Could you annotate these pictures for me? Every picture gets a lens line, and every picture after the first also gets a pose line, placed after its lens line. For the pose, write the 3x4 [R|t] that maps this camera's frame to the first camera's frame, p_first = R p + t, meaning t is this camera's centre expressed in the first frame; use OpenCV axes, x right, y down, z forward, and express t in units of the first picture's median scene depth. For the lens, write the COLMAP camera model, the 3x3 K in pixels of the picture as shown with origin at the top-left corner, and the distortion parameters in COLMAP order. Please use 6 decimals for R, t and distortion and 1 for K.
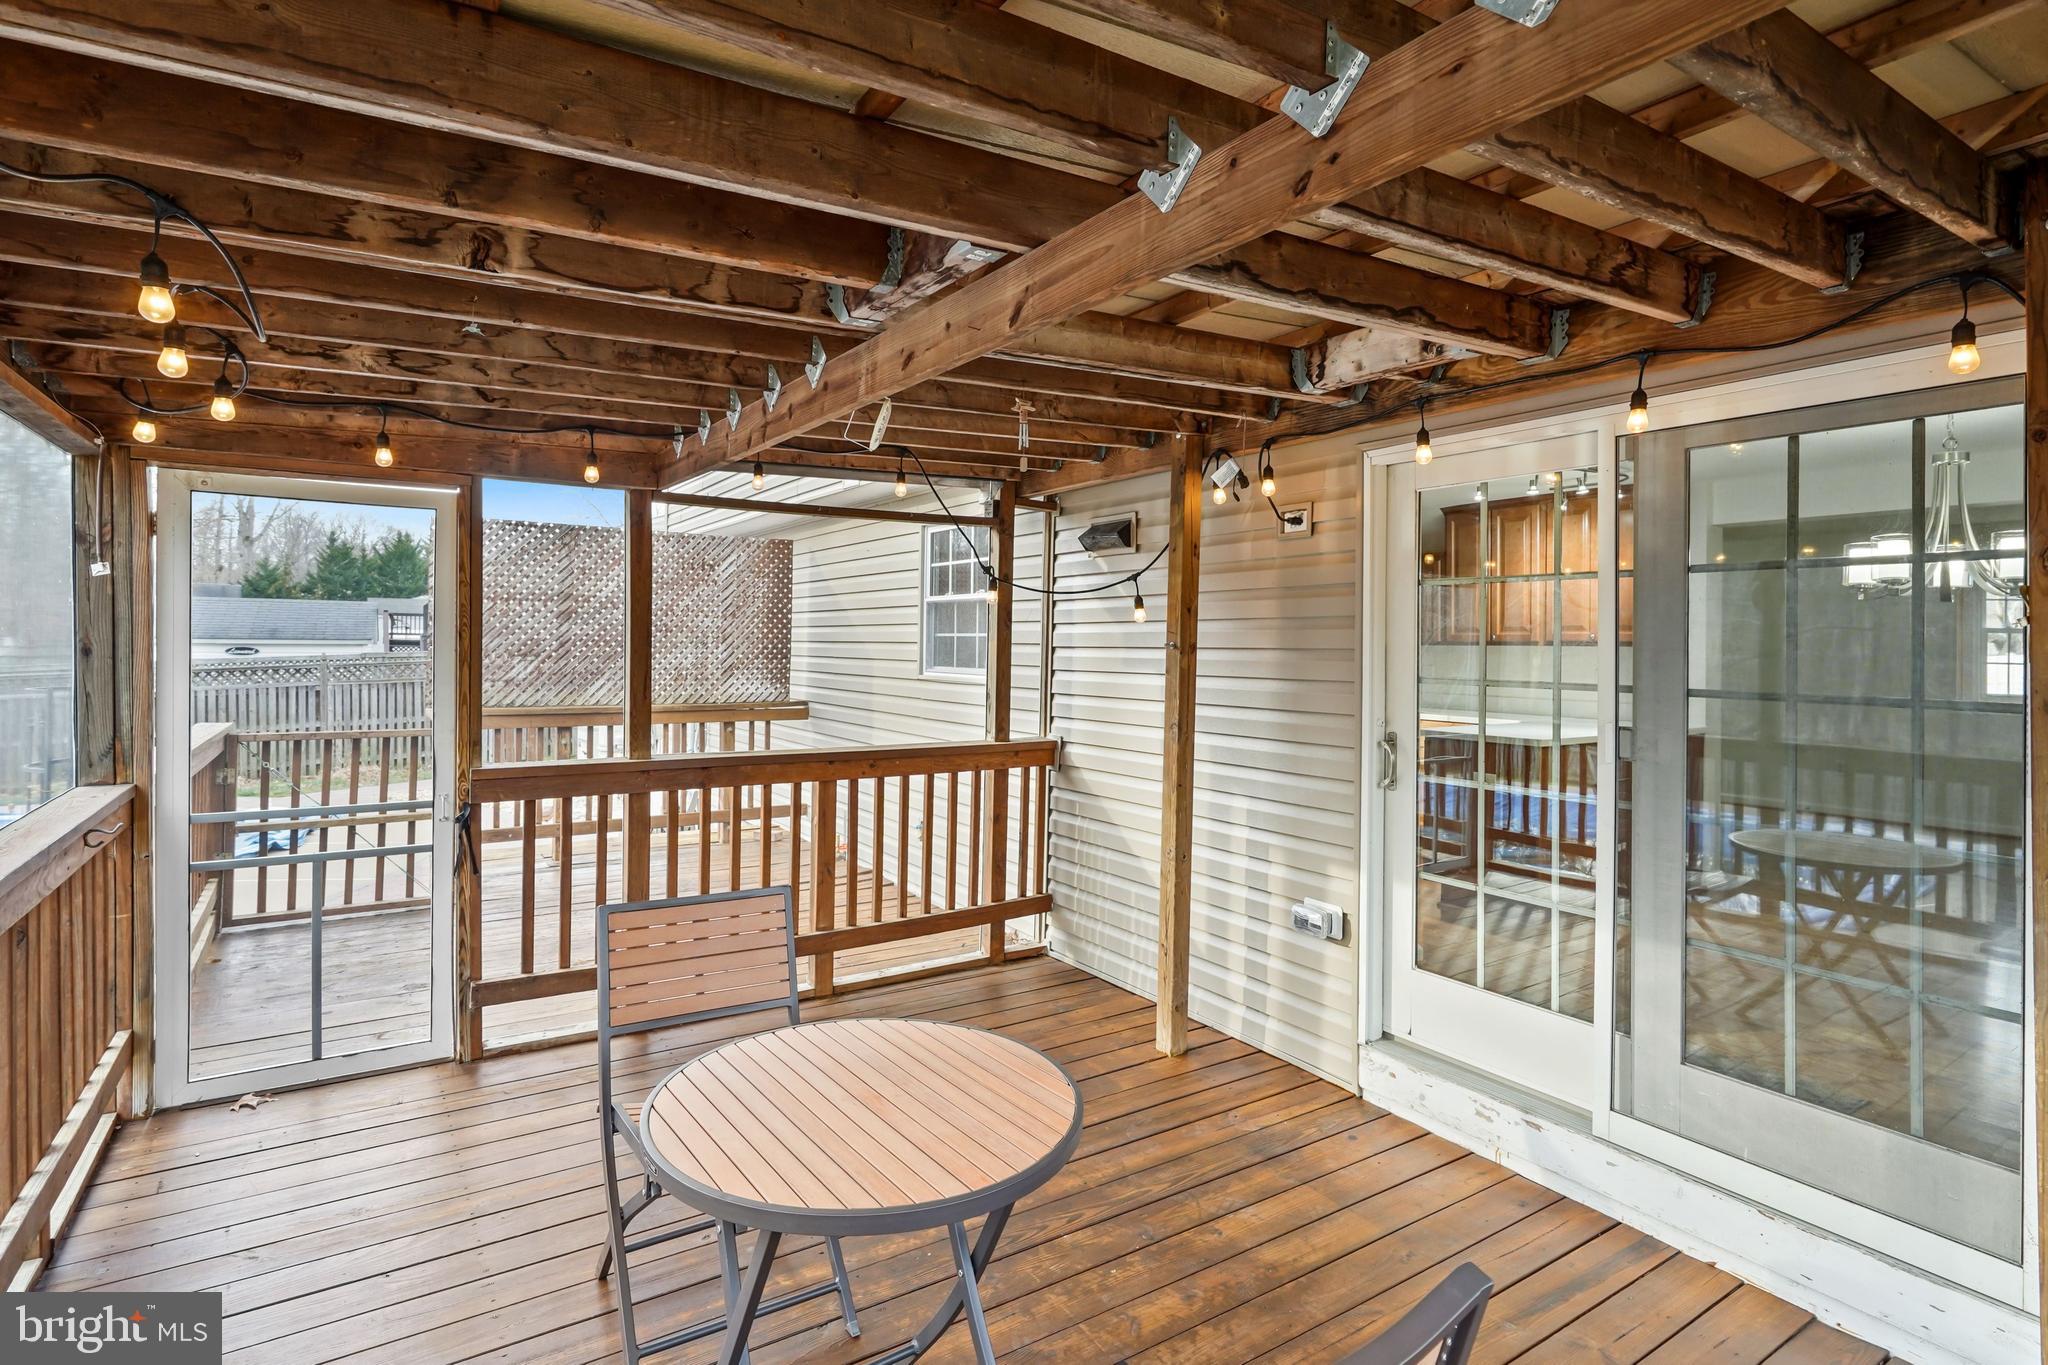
lens RADIAL K [[997.7, 0, 1010.9], [0, 997.7, 643.6], [0, 0, 1]] dist [-0.000697, -0.000475]
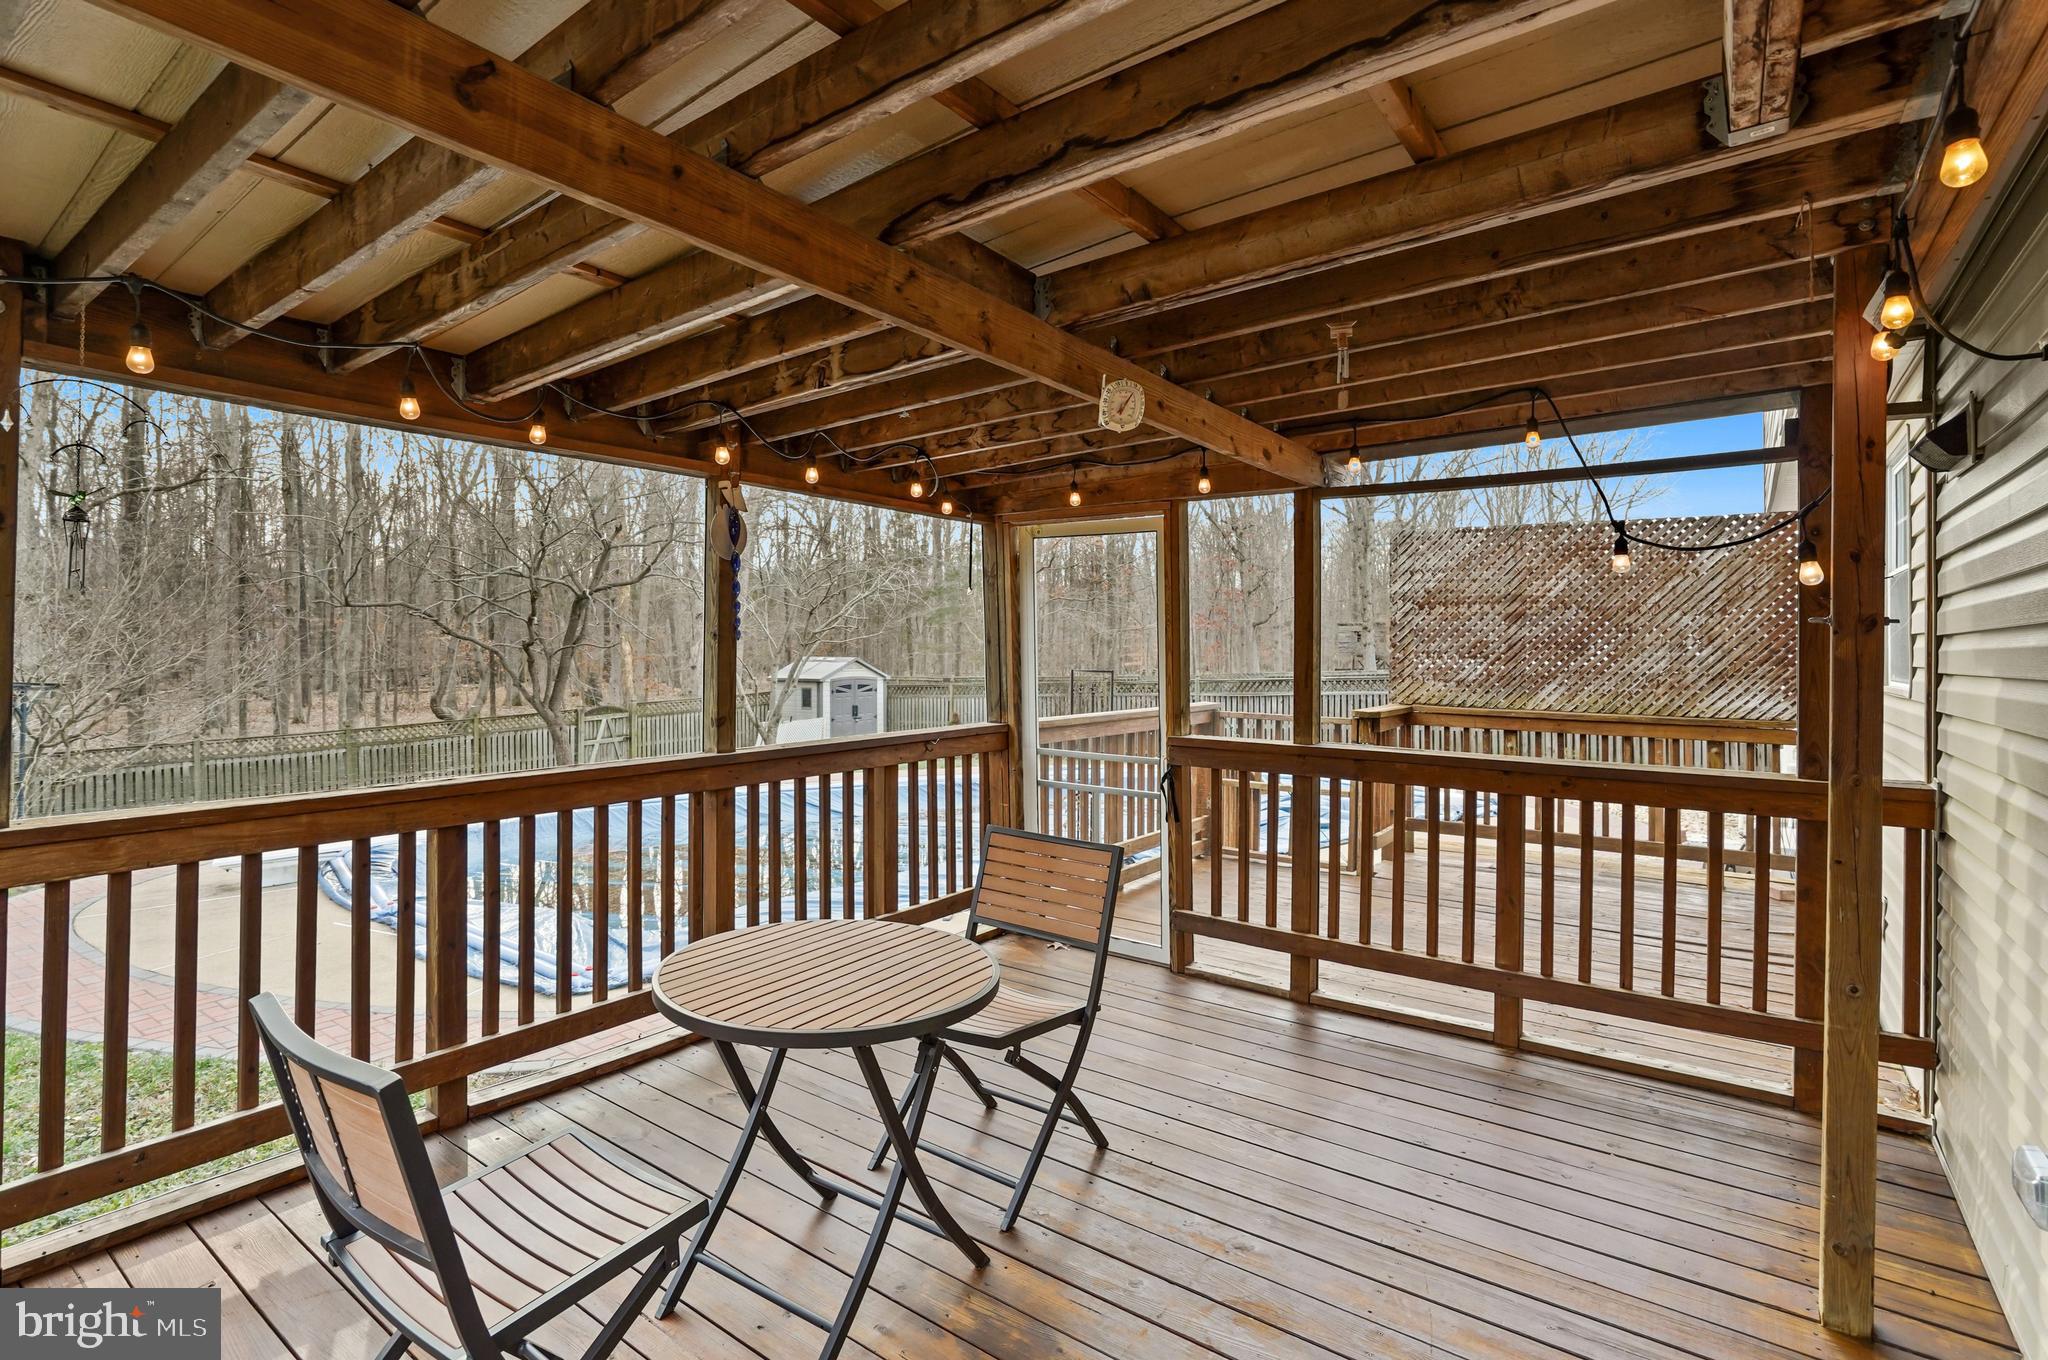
lens RADIAL K [[967.4, 0, 1025.6], [0, 967.4, 690.1], [0, 0, 1]] dist [-0.003982, 0.002322]
pose [[0.396974, 0.037662, -0.917057, 0.286222], [-0.003815, 0.999217, 0.039385, 0.009285], [0.917822, -0.012136, 0.396807, 0.202343]]
